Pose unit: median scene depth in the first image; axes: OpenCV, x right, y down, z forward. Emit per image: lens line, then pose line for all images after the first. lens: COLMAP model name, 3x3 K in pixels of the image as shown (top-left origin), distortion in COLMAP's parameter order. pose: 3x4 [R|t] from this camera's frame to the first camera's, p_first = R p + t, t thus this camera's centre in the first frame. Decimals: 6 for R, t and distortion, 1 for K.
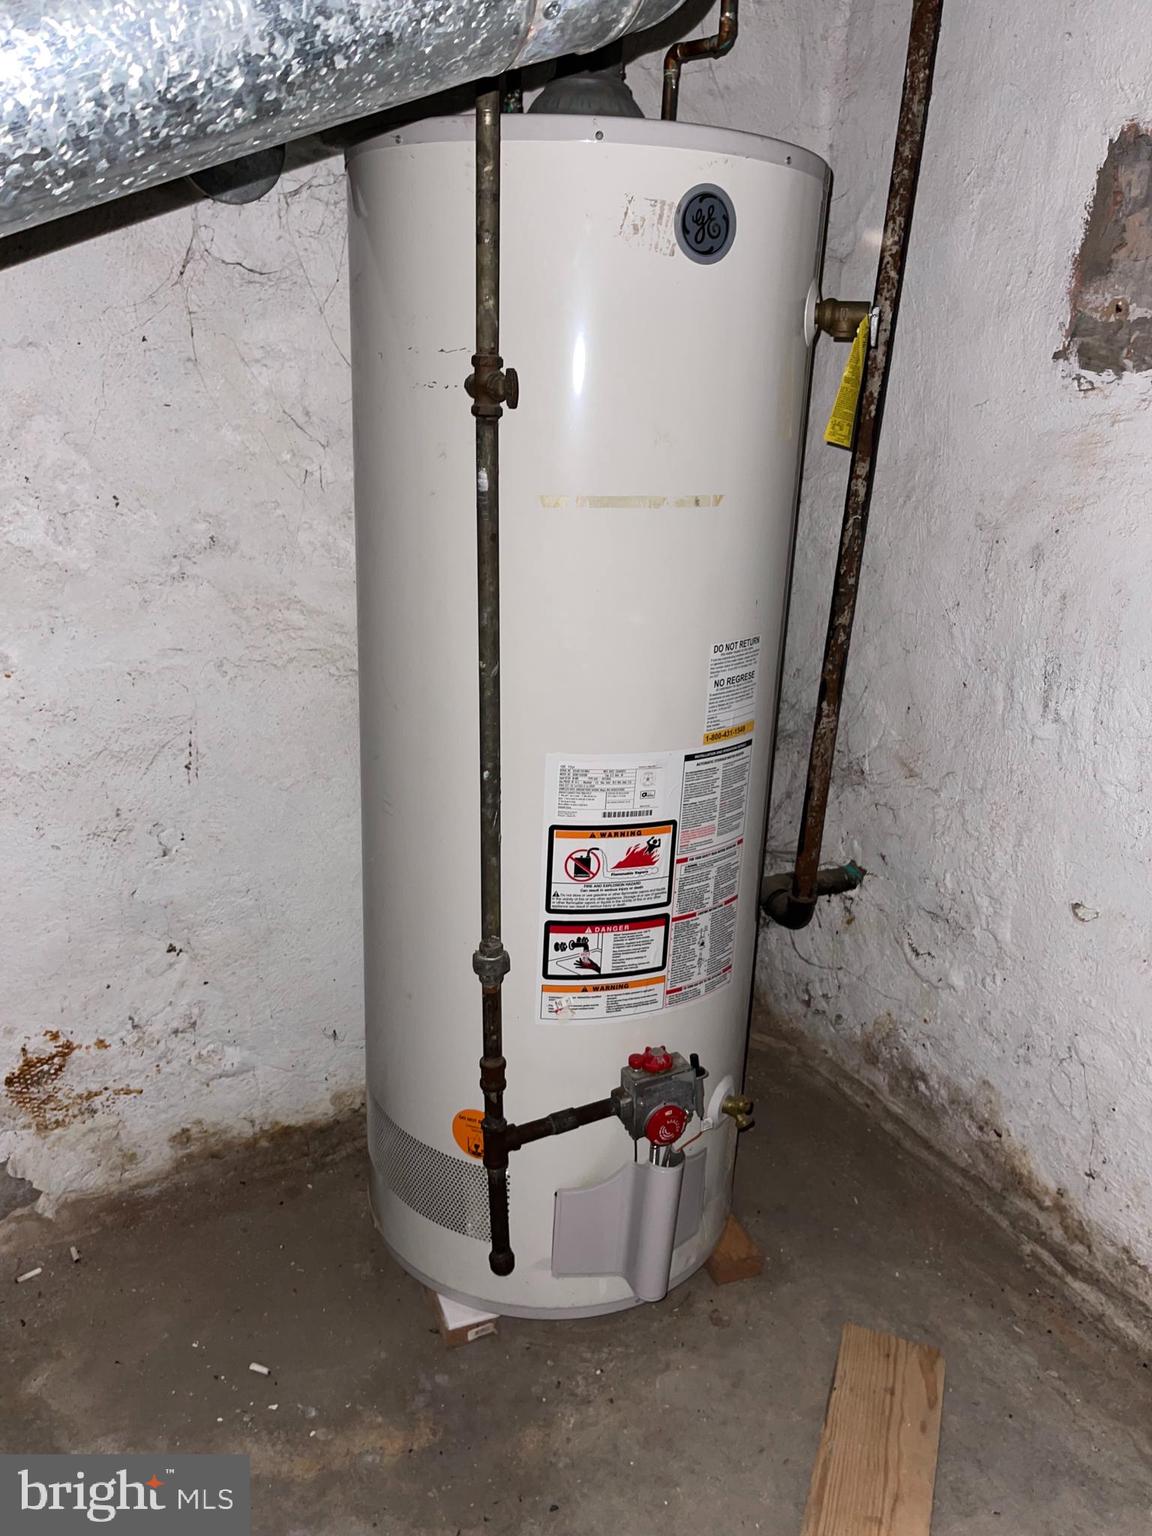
lens RADIAL K [[1161.2, 0, 576.5], [0, 1161.2, 770.3], [0, 0, 1]] dist [0.036108, 0.002718]
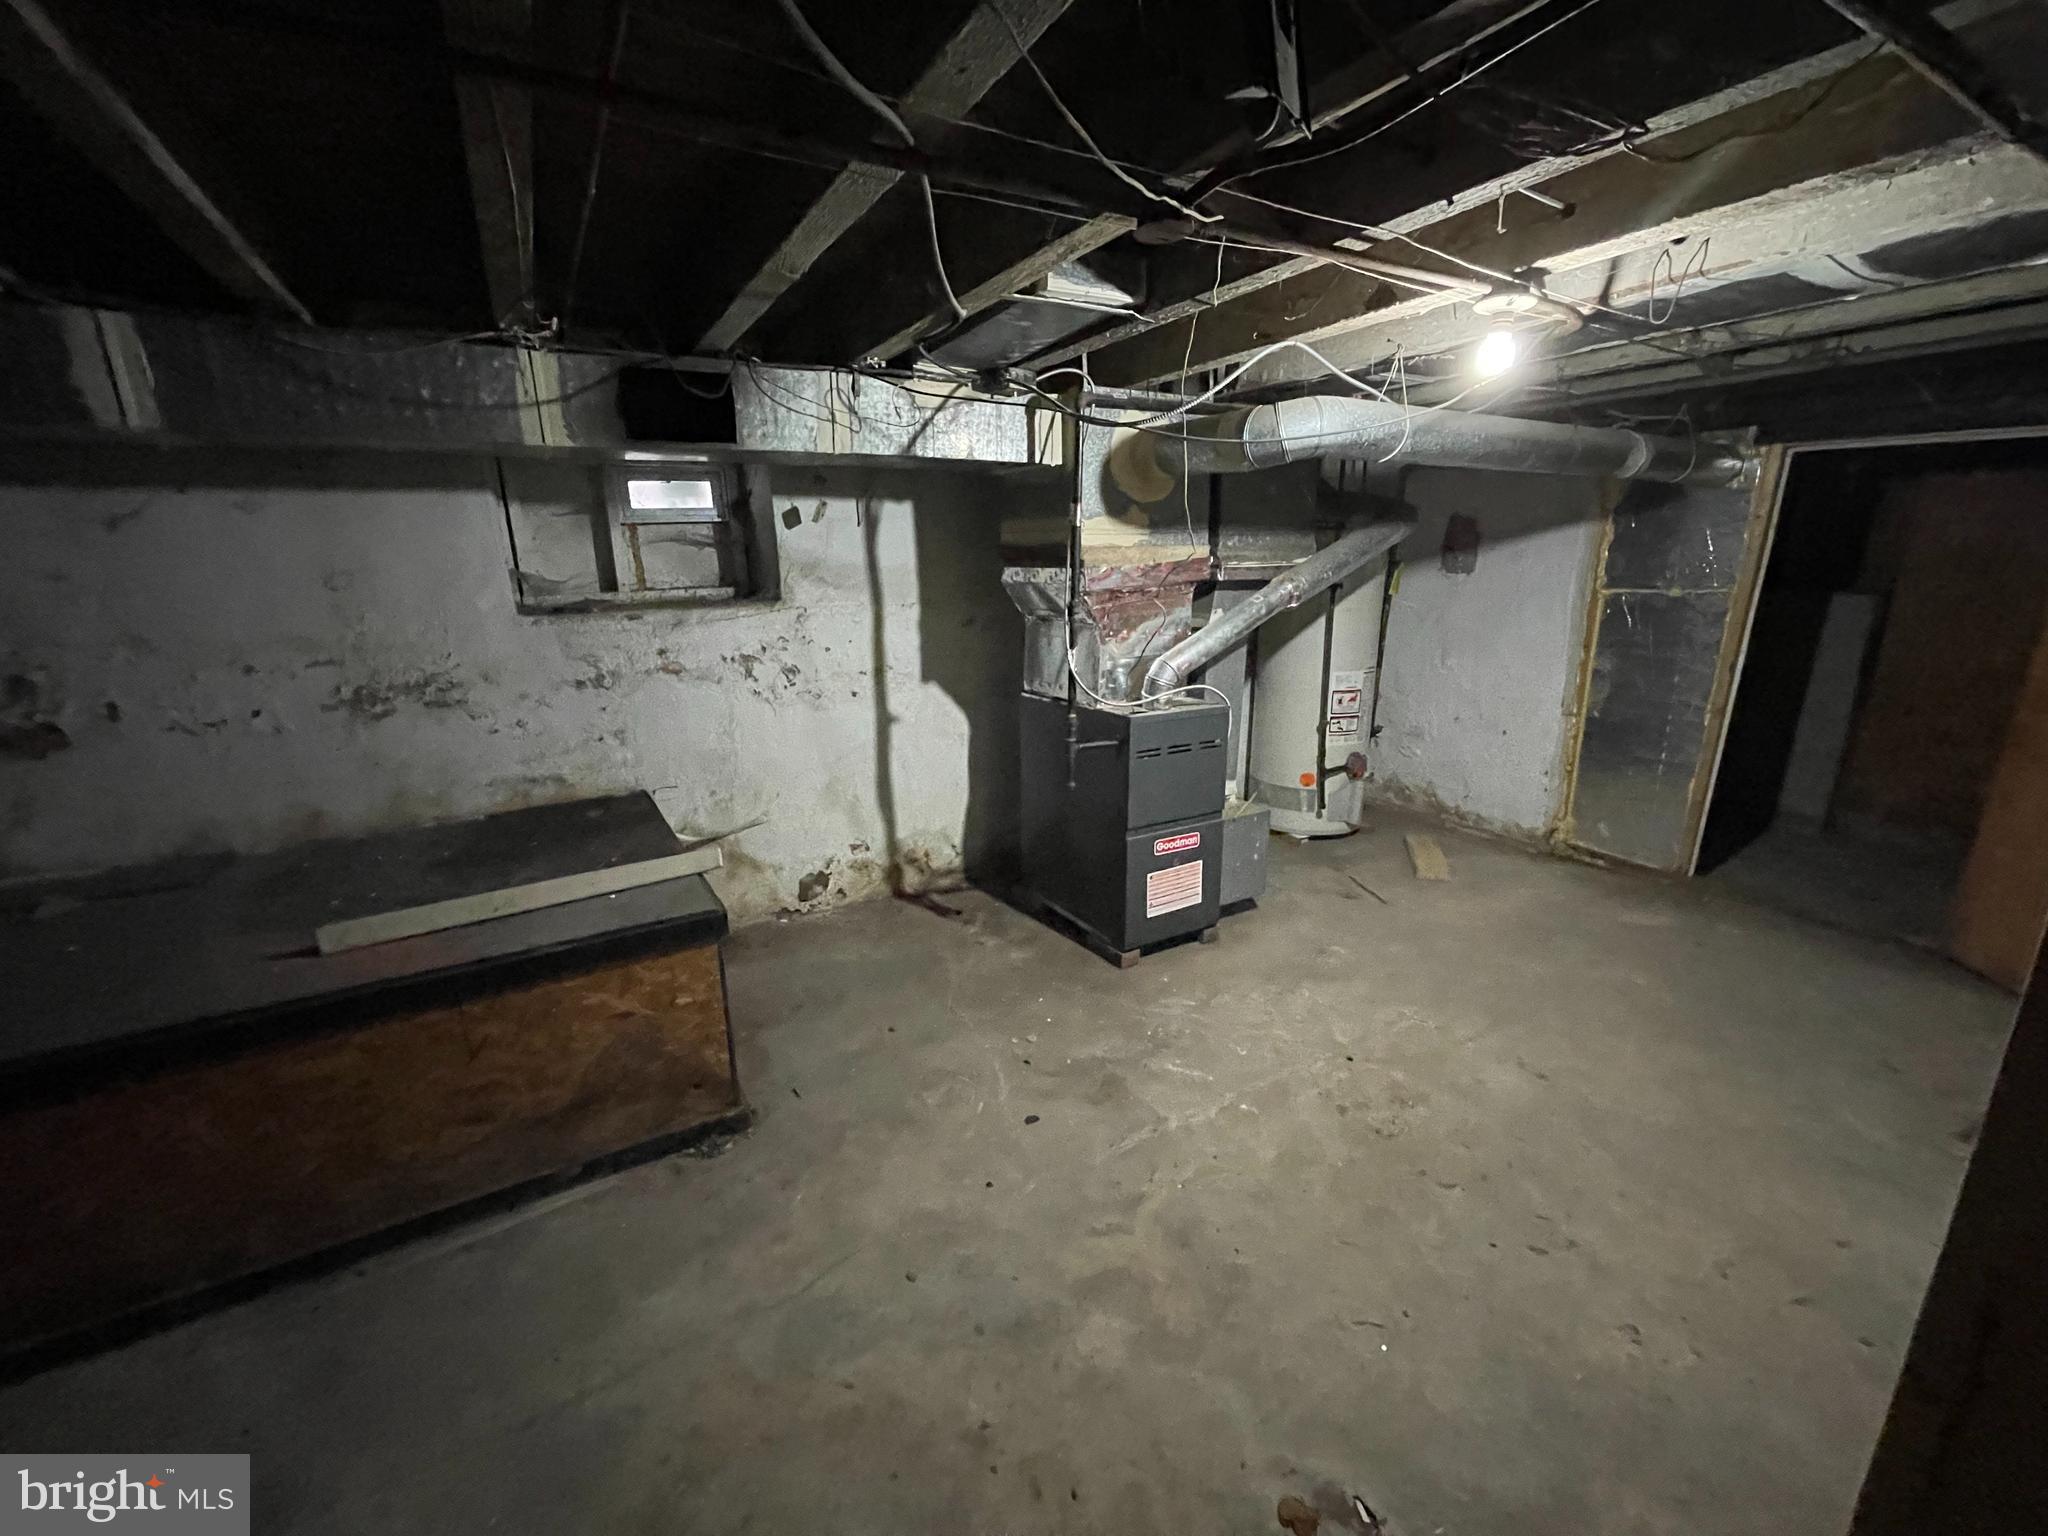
lens RADIAL K [[821.8, 0, 1022.4], [0, 821.8, 769.9], [0, 0, 1]] dist [0.000379, 0.000005]
pose [[0.998024, -0.057981, 0.024201, -0.926642], [0.059841, 0.994587, -0.084948, 0.390046], [-0.019145, 0.086228, 0.996091, -1.407385]]
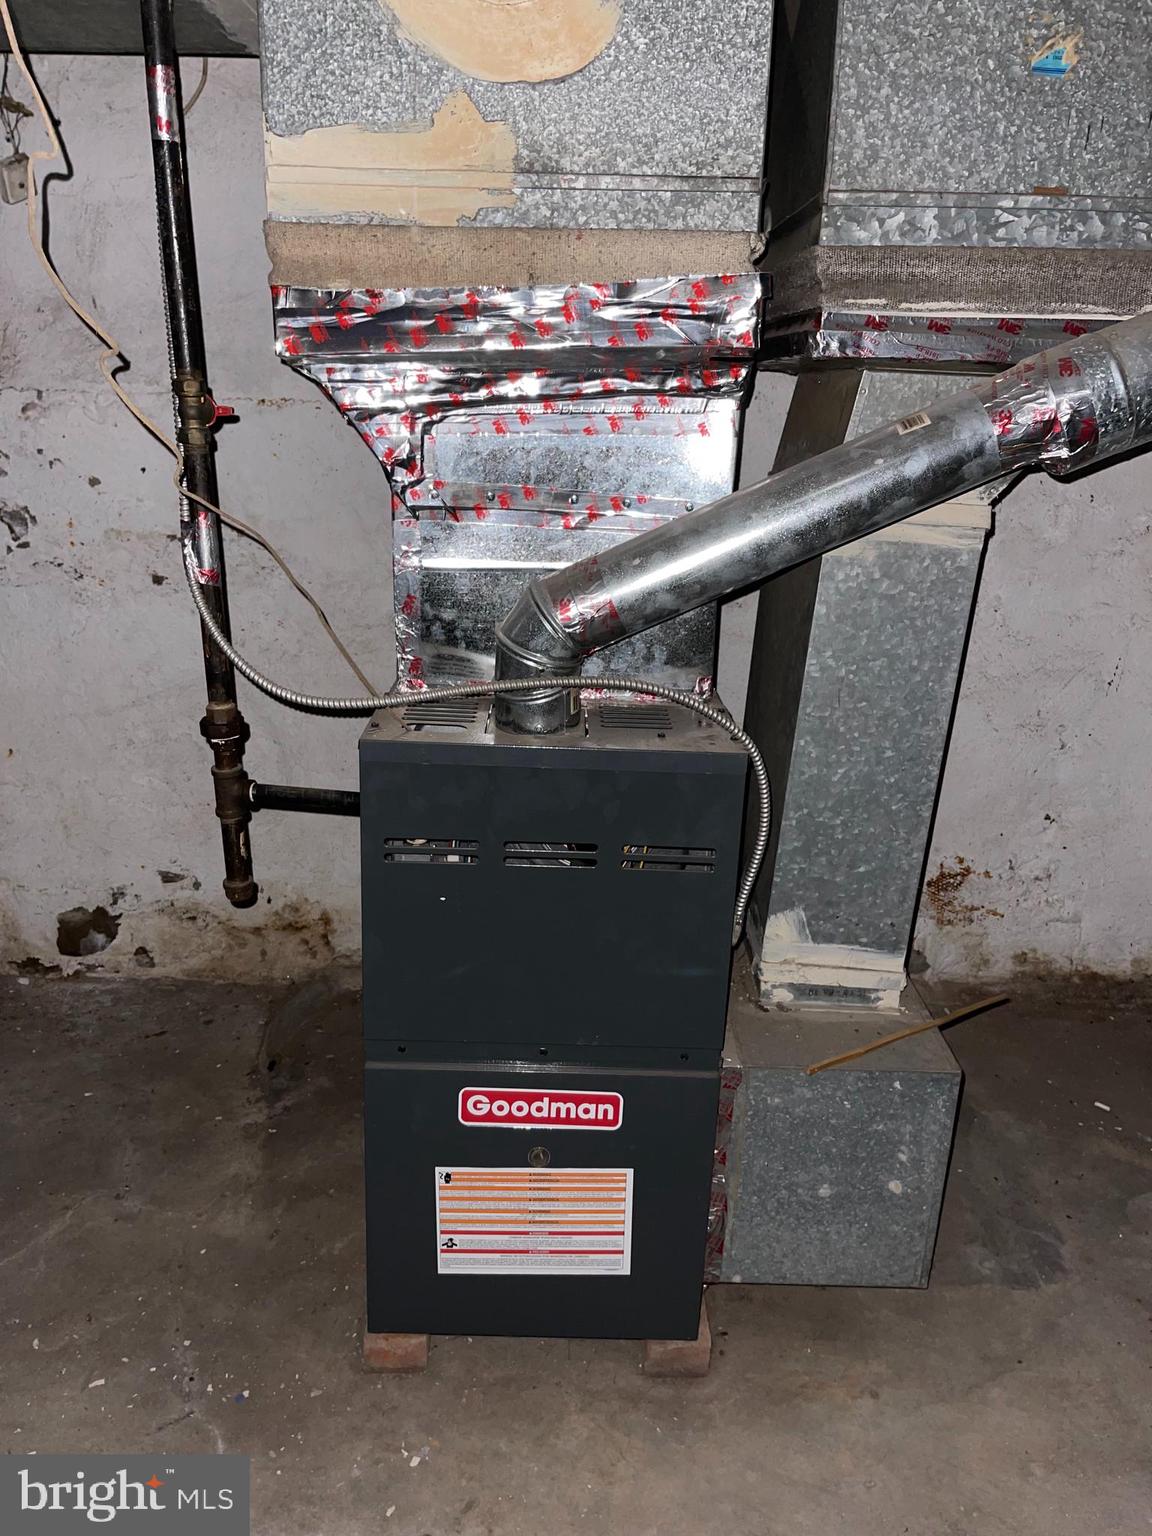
lens RADIAL K [[1161.2, 0, 573.0], [0, 1161.2, 769.4], [0, 0, 1]] dist [0.036108, 0.002718]
pose [[0.886585, 0.137512, -0.441653, -0.236639], [-0.149536, 0.988727, 0.007664, 0.168091], [0.437728, 0.059248, 0.897153, -0.514252]]
